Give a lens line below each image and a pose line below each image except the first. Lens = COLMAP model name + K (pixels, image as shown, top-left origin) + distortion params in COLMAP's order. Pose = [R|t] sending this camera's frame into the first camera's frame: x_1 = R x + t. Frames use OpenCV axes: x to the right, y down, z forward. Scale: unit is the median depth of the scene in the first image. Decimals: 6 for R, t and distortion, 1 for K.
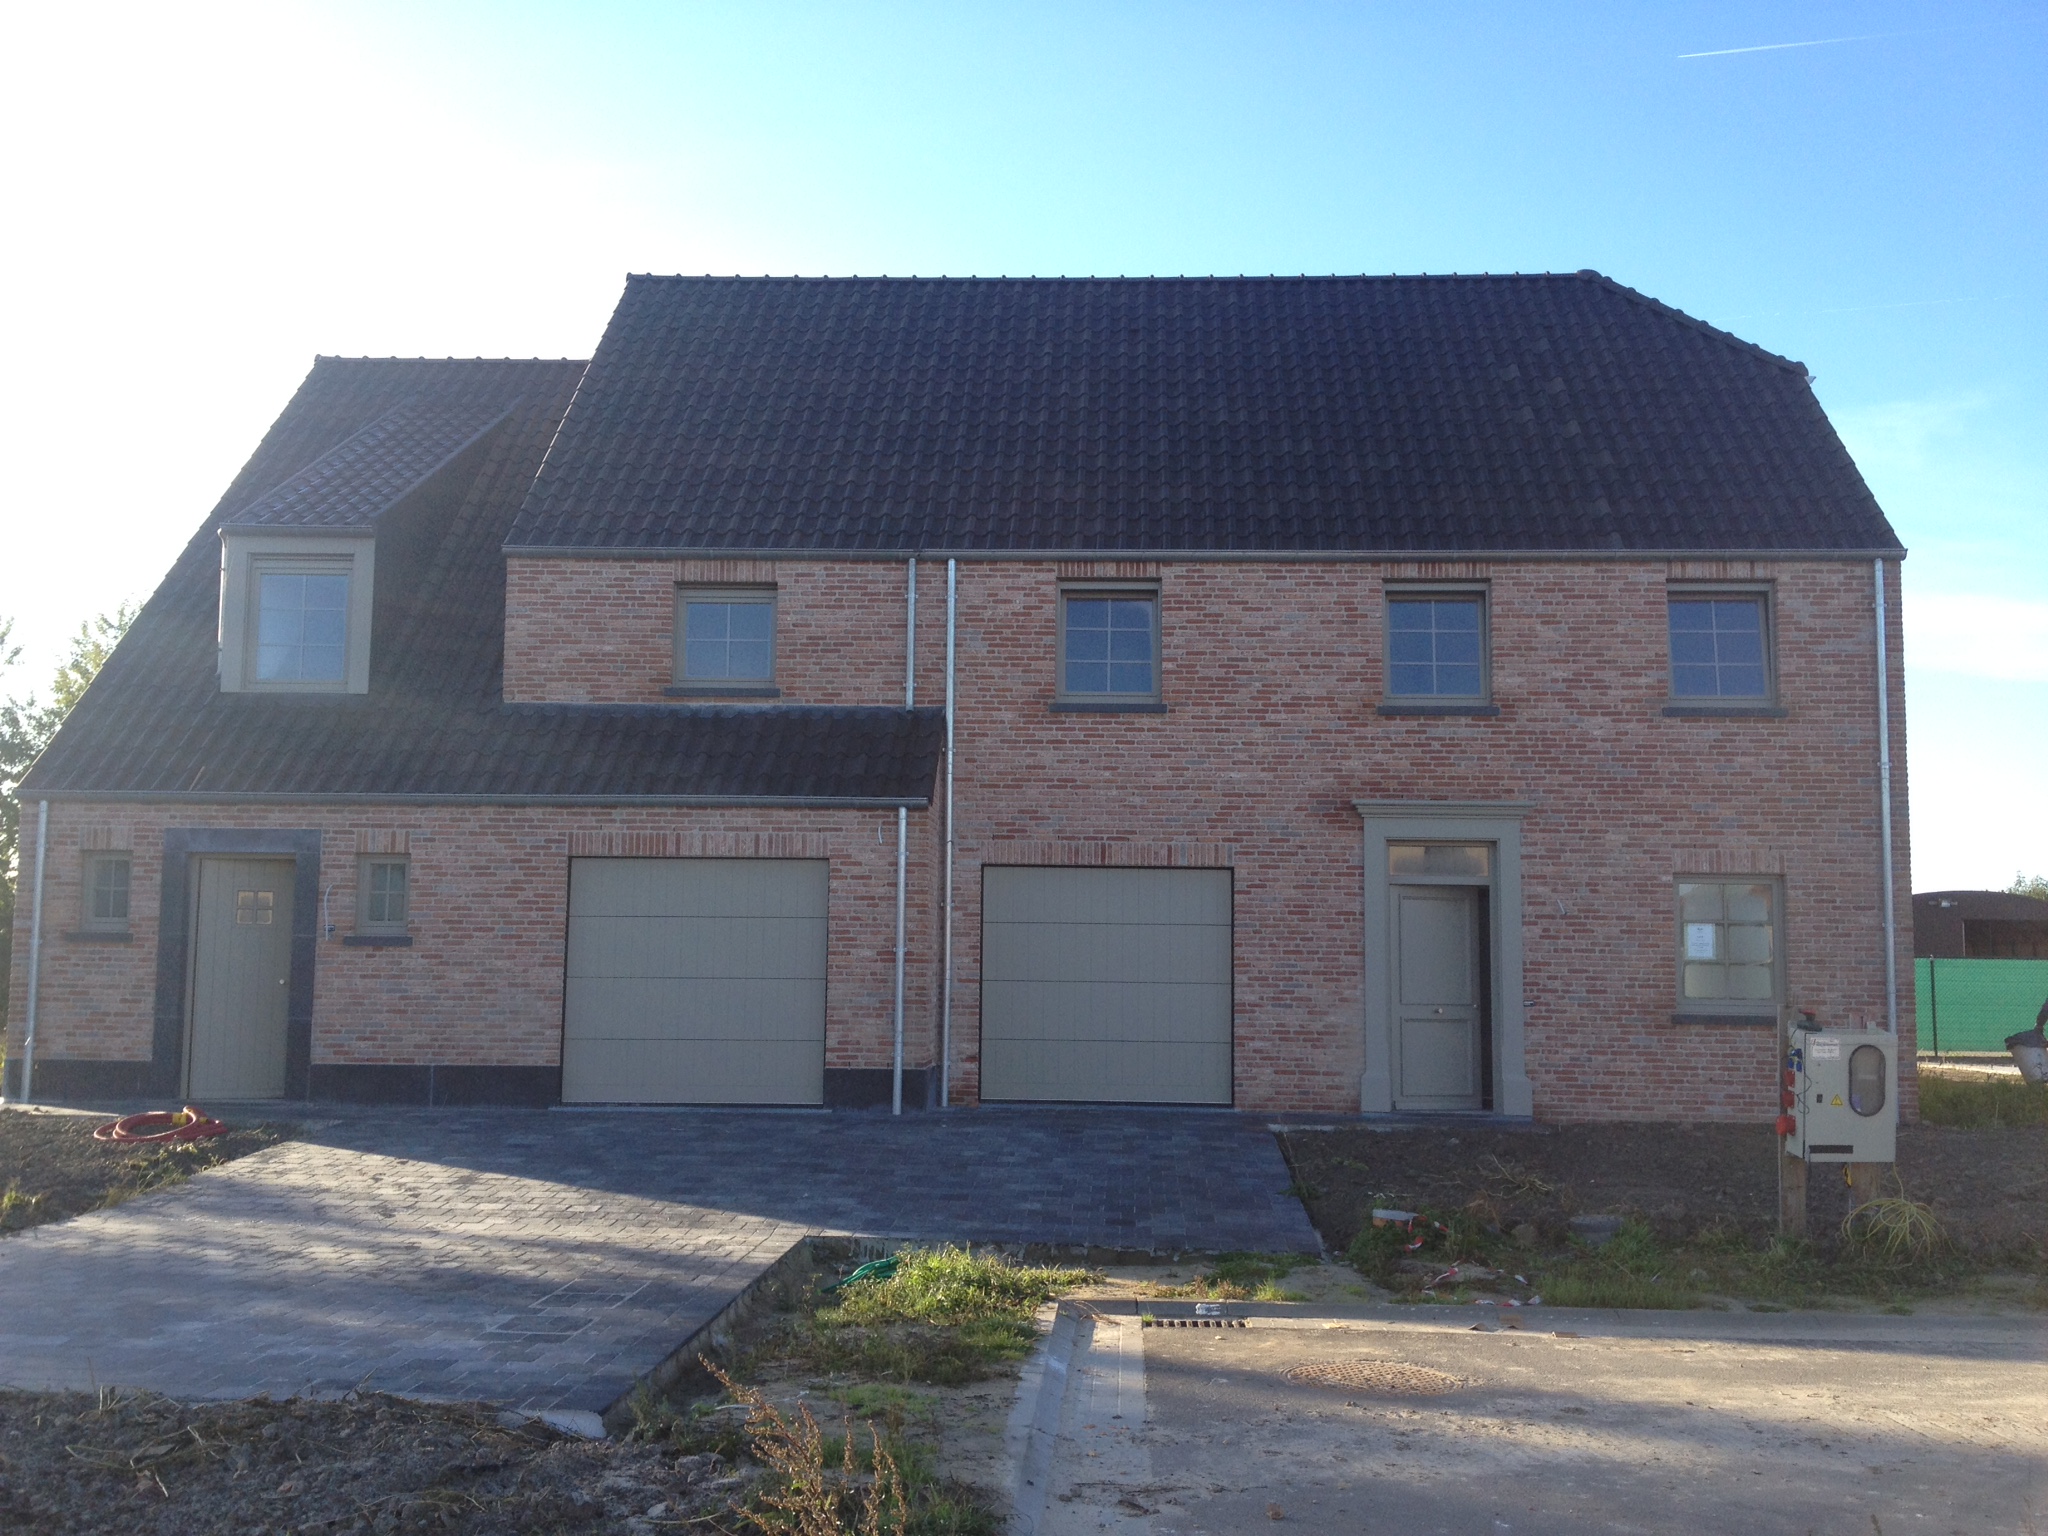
lens RADIAL K [[1842.6, 0, 989.0], [0, 1842.6, 704.0], [0, 0, 1]] dist [0.156122, -0.299408]
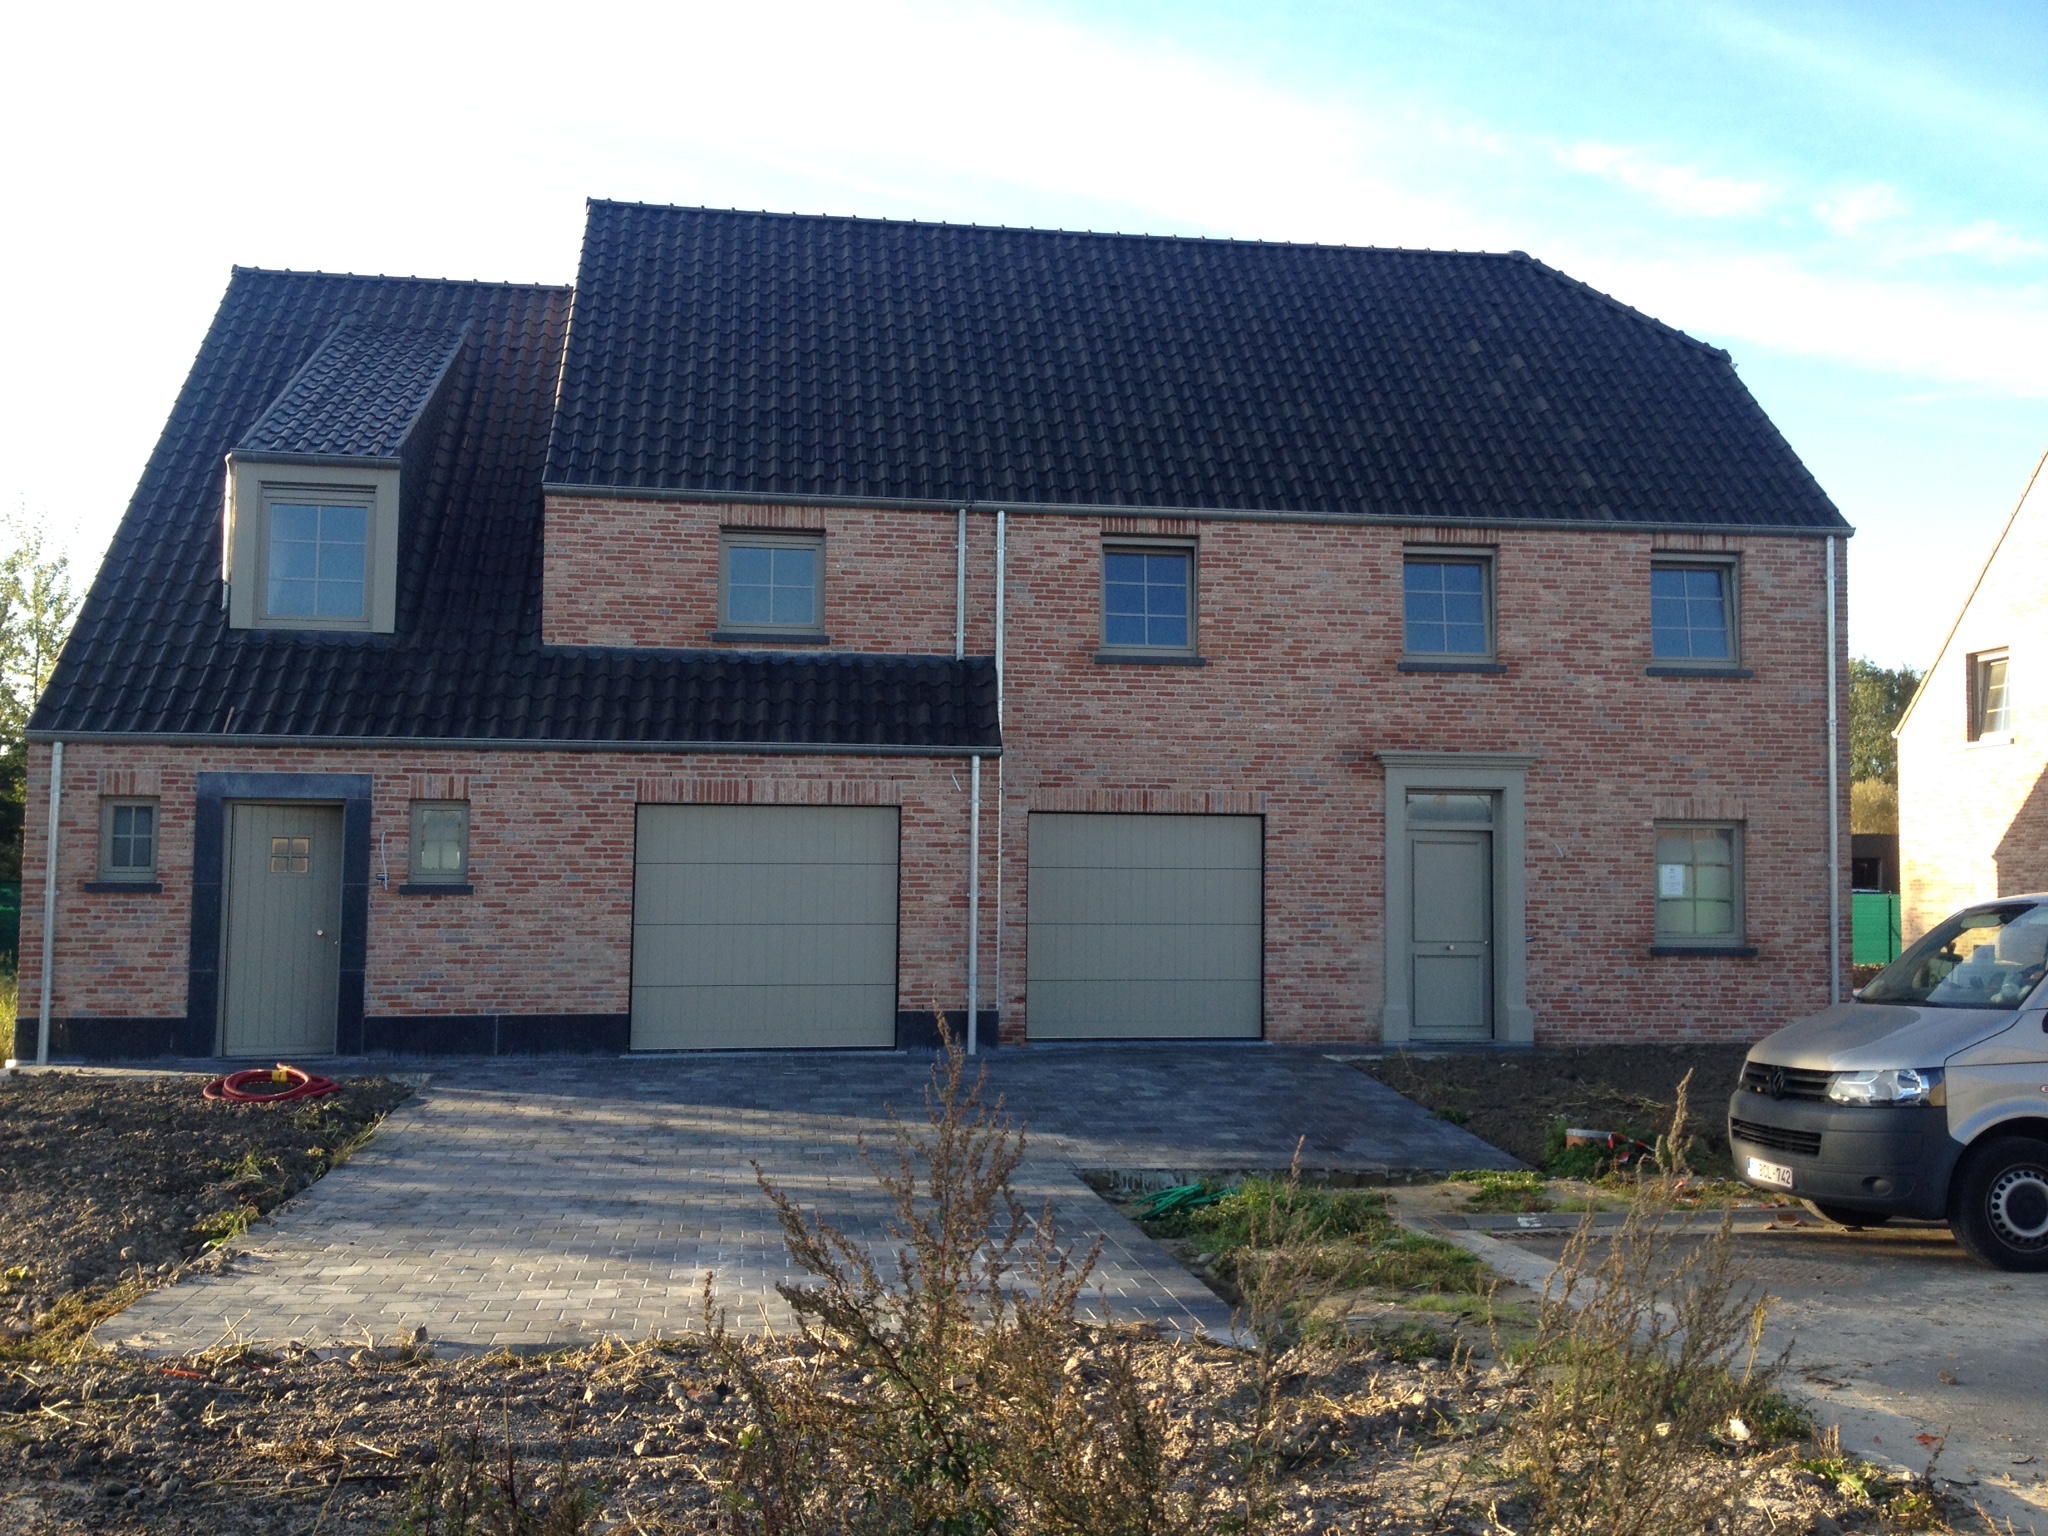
lens RADIAL K [[1842.6, 0, 989.0], [0, 1842.6, 704.0], [0, 0, 1]] dist [0.156122, -0.299408]
pose [[0.982387, 0.011063, 0.186527, -0.219006], [-0.017927, 0.999221, 0.035151, -0.008292], [-0.185993, -0.037876, 0.981821, 0.000433]]
